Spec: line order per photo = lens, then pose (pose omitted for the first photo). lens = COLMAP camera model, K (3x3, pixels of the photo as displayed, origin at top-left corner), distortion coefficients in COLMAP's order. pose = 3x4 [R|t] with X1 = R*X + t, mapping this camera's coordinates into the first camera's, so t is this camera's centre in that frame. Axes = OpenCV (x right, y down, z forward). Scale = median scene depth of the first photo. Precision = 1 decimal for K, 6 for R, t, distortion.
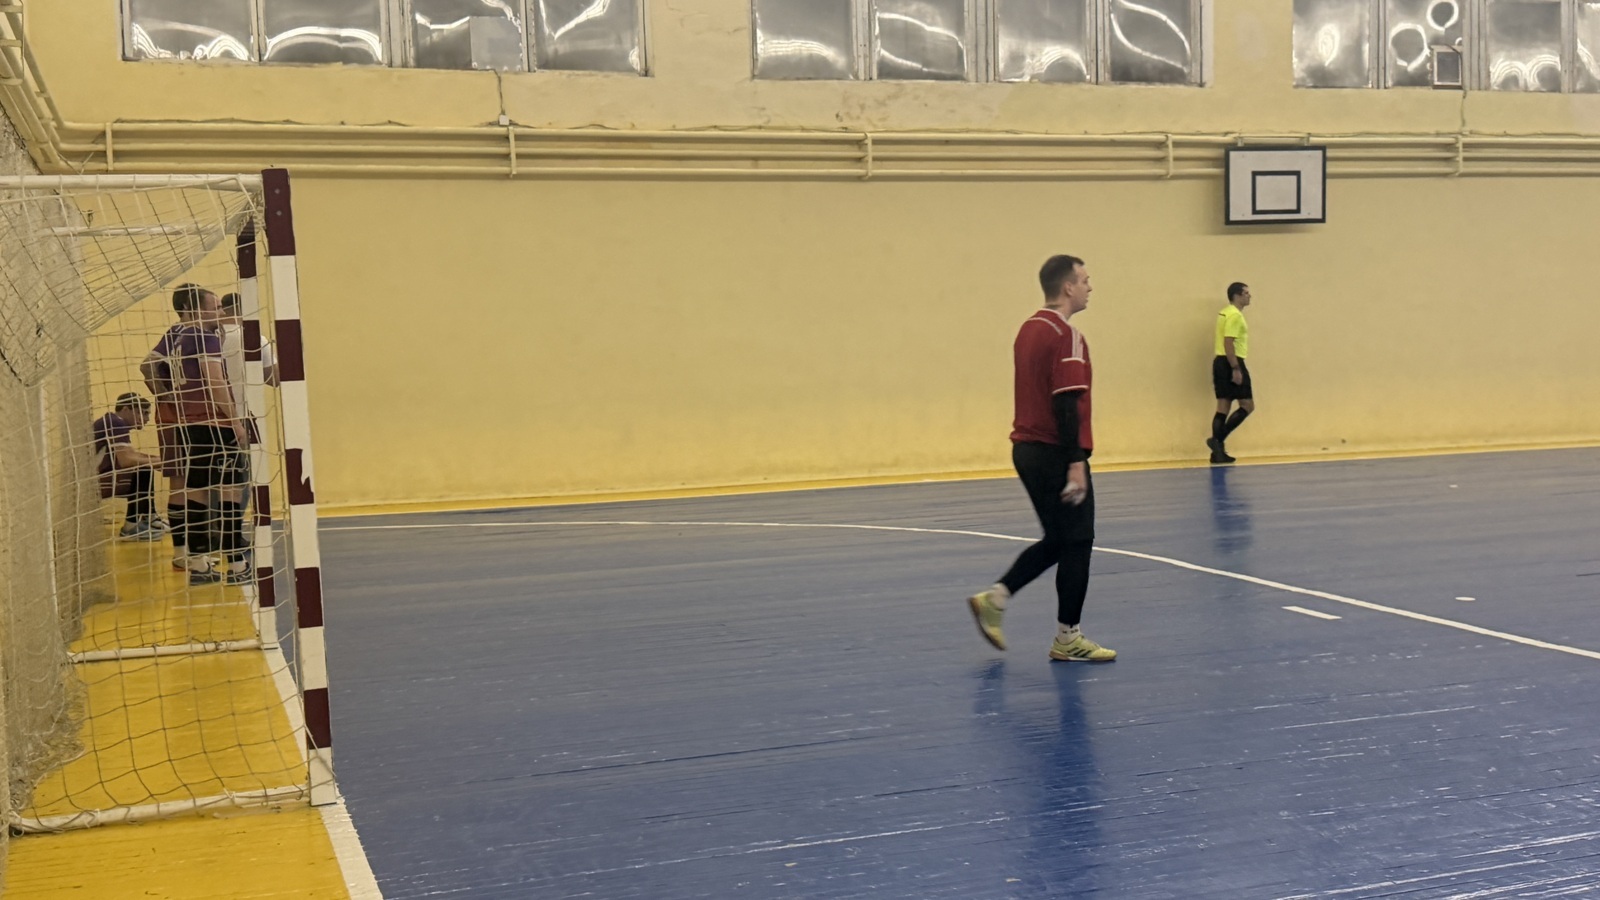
lens RADIAL K [[1787.5, 0, 800.0], [0, 1787.5, 450.0], [0, 0, 1]] dist [0.216408, -0.536558]
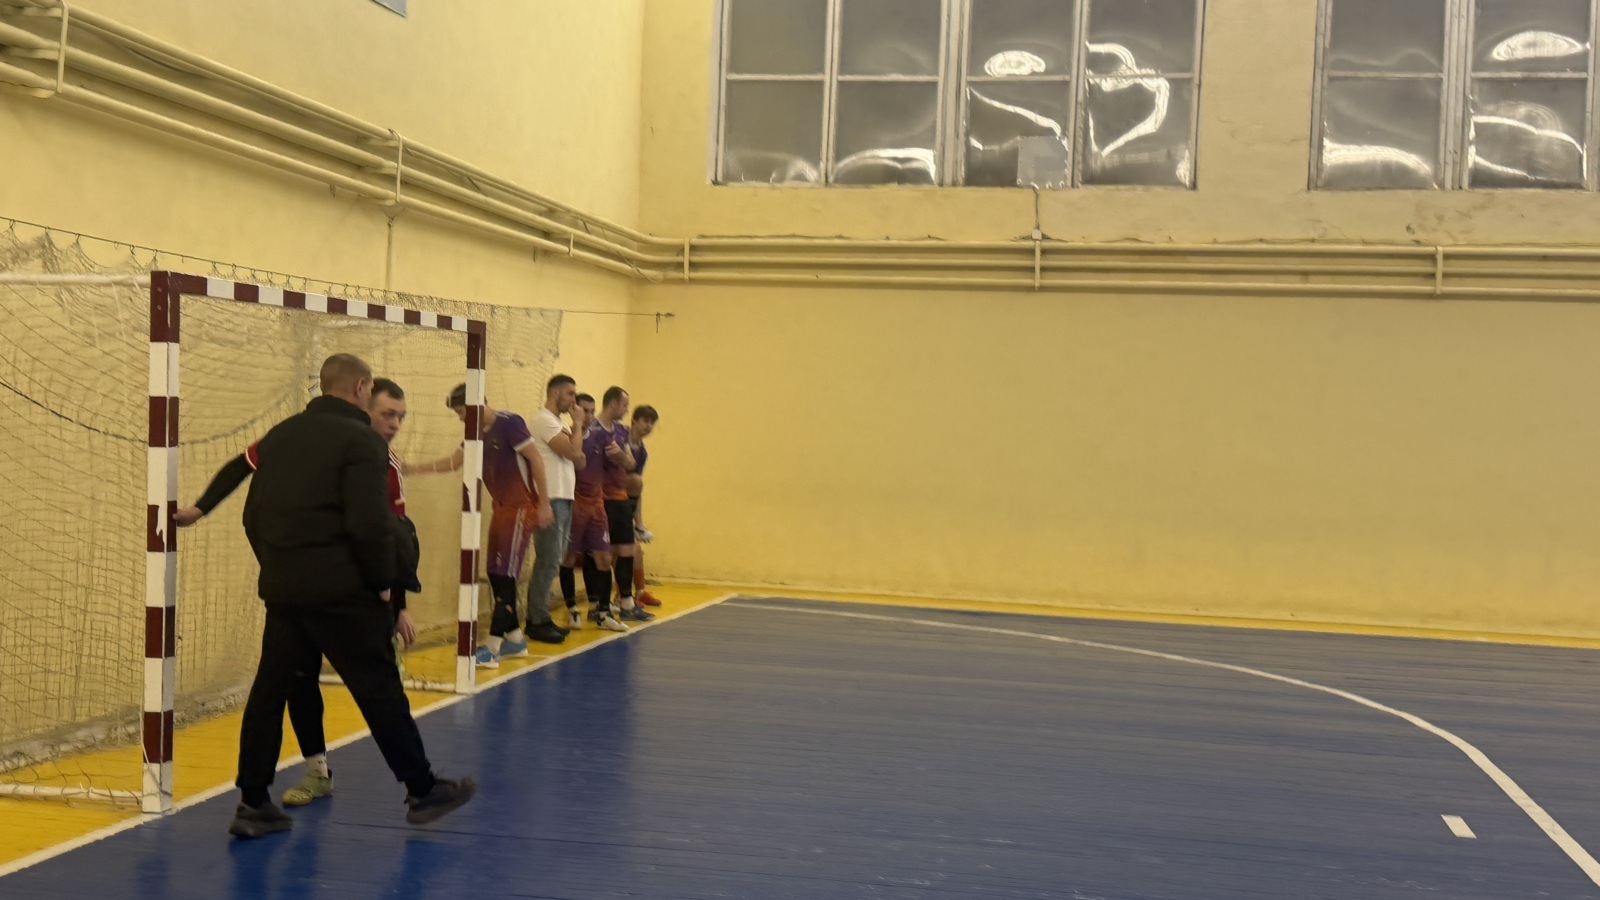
lens RADIAL K [[1776.8, 0, 800.0], [0, 1776.8, 450.0], [0, 0, 1]] dist [0.208978, -0.477627]
pose [[0.862899, 0.066937, -0.500924, 0.222147], [-0.097080, 0.994685, -0.034313, -0.012148], [0.495965, 0.078238, 0.864811, 0.060910]]
